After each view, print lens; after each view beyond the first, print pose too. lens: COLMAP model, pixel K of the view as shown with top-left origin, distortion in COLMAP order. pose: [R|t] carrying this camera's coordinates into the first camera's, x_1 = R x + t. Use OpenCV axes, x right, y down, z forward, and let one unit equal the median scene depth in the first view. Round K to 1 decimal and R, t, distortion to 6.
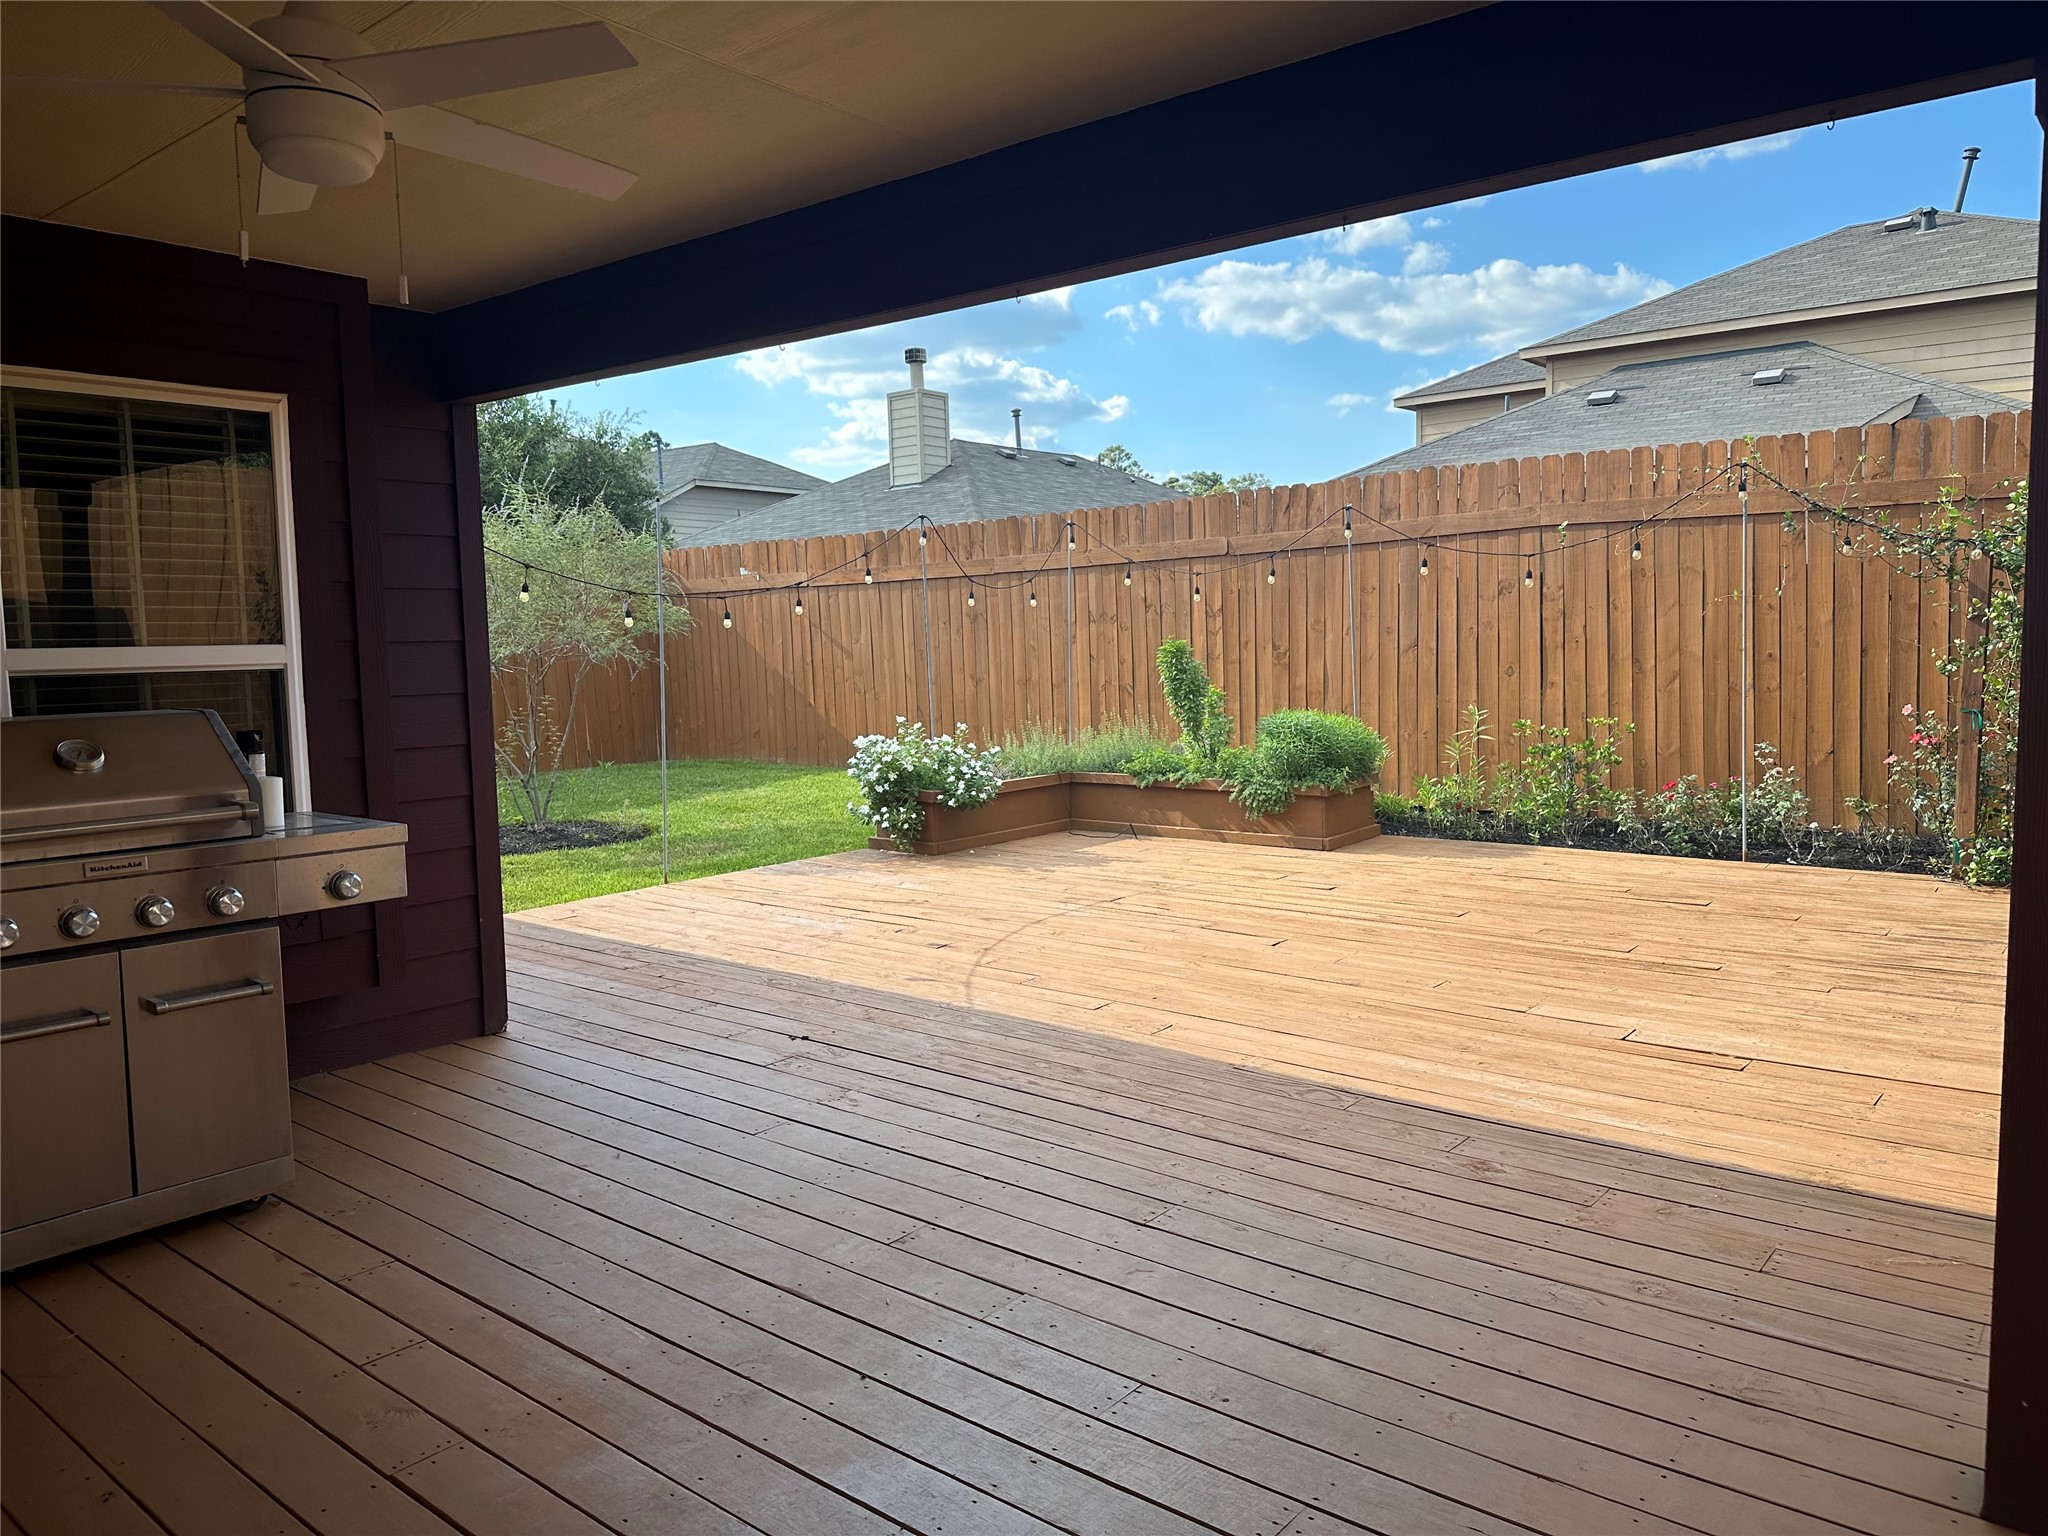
lens RADIAL K [[1425.5, 0, 1019.4], [0, 1425.5, 770.2], [0, 0, 1]] dist [0.082156, -0.117194]
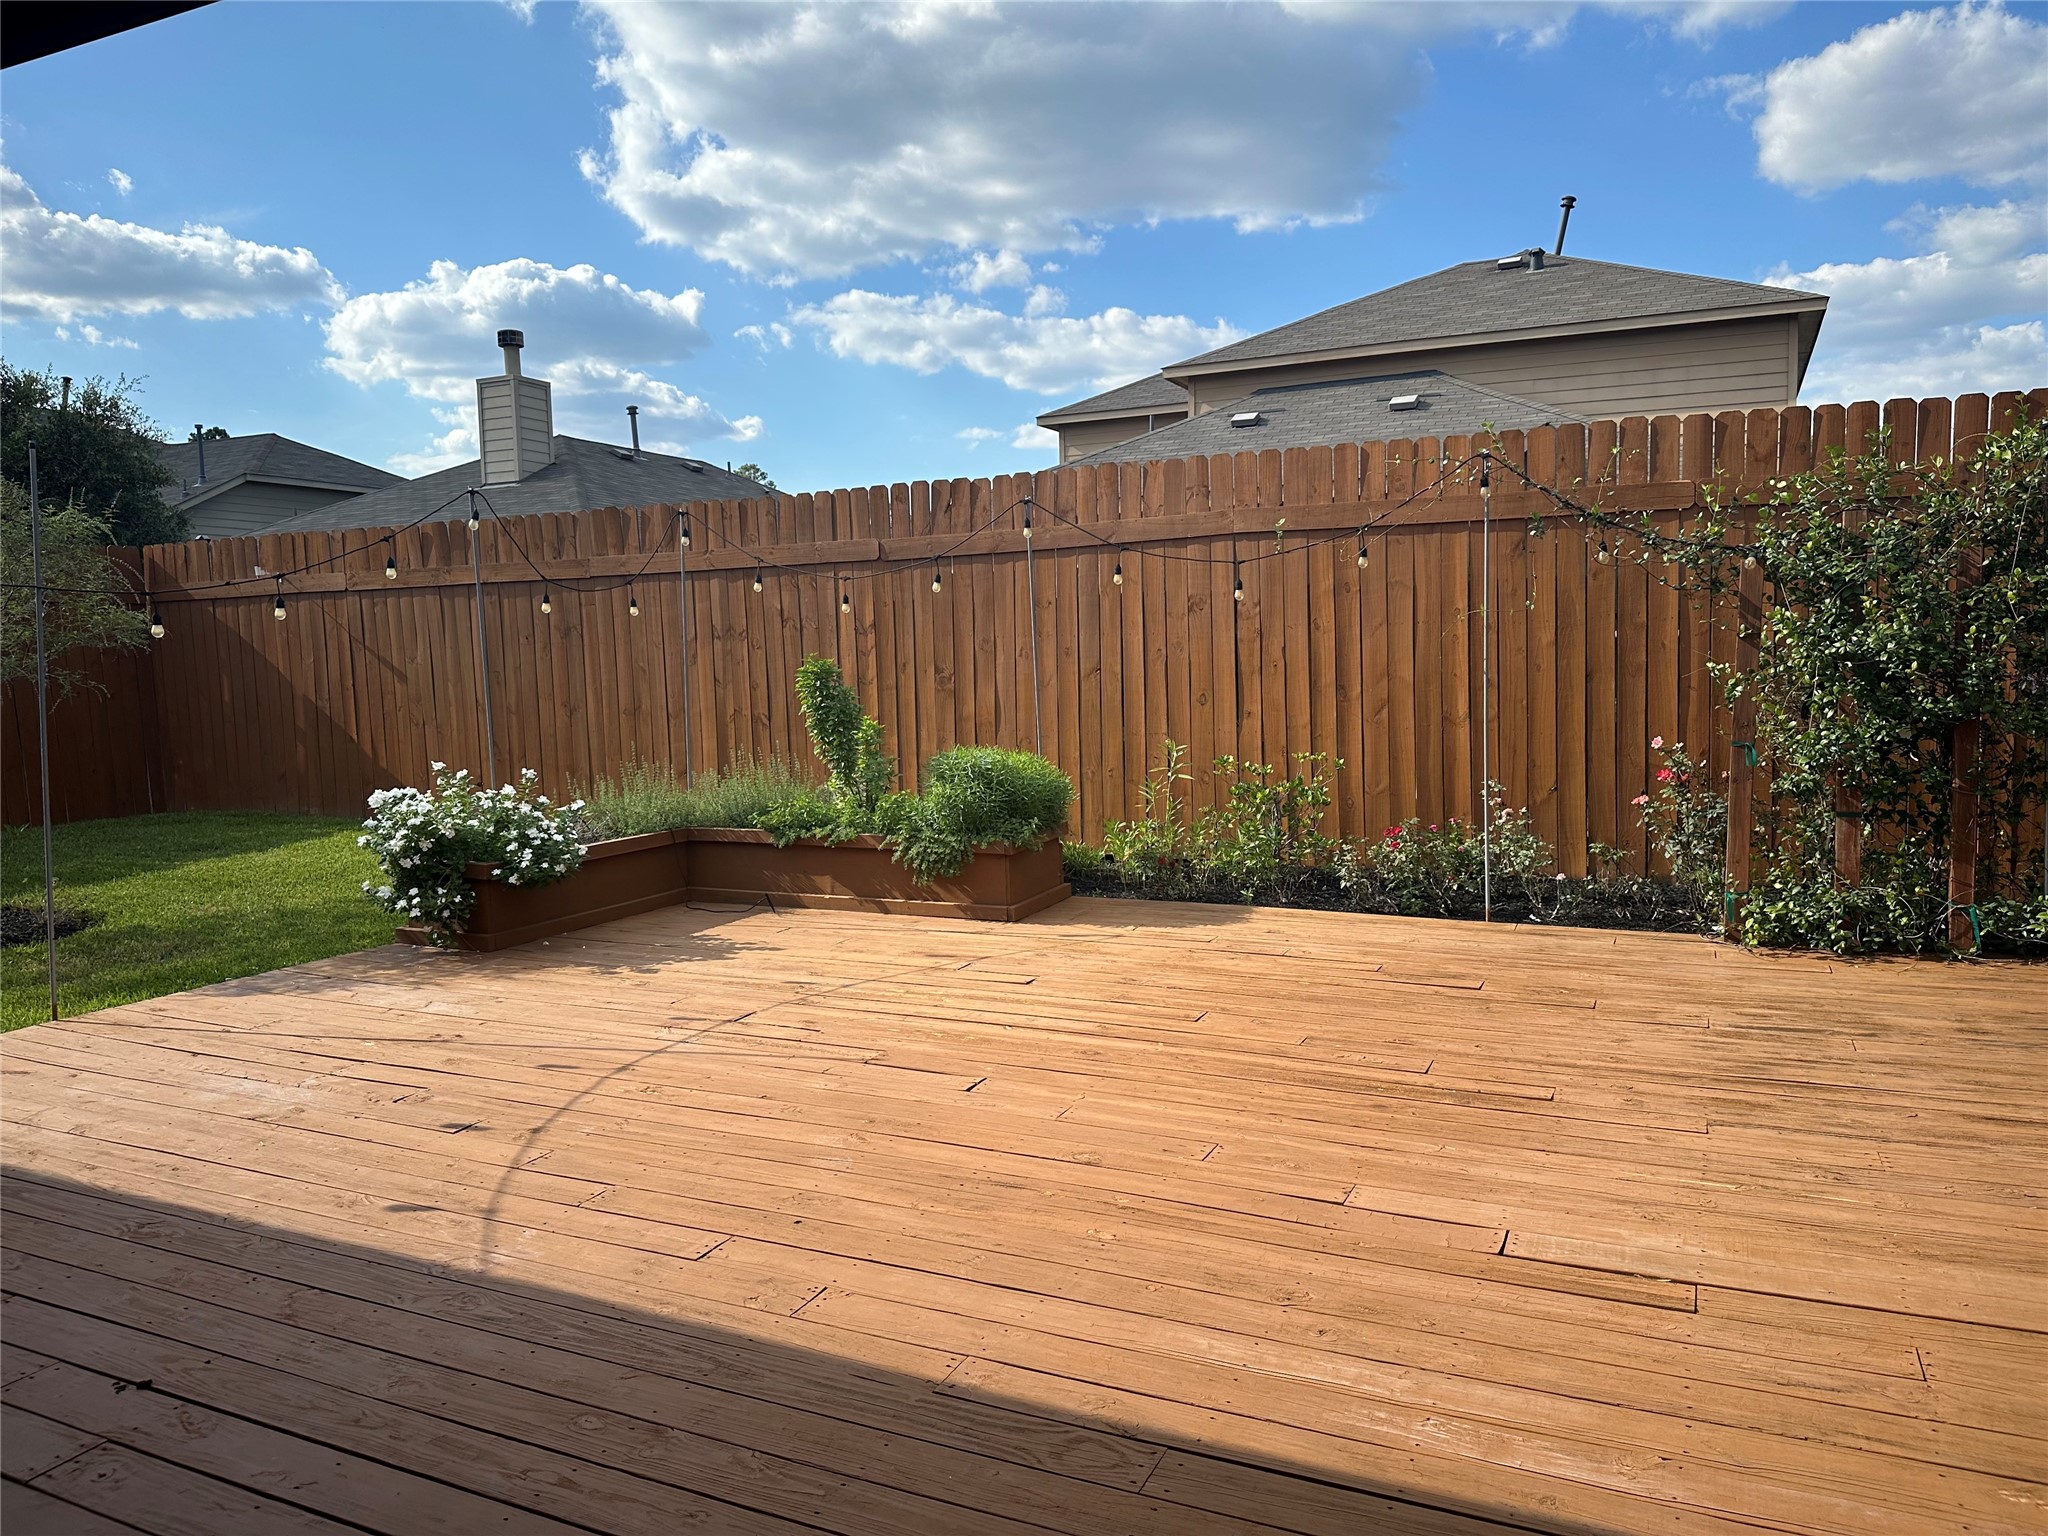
lens RADIAL K [[1425.5, 0, 1024.2], [0, 1425.5, 774.1], [0, 0, 1]] dist [0.082156, -0.117194]
pose [[0.968080, -0.015567, 0.250158, 0.022017], [0.019135, 0.999747, -0.011838, -0.017199], [-0.249911, 0.016247, 0.968133, 0.217965]]
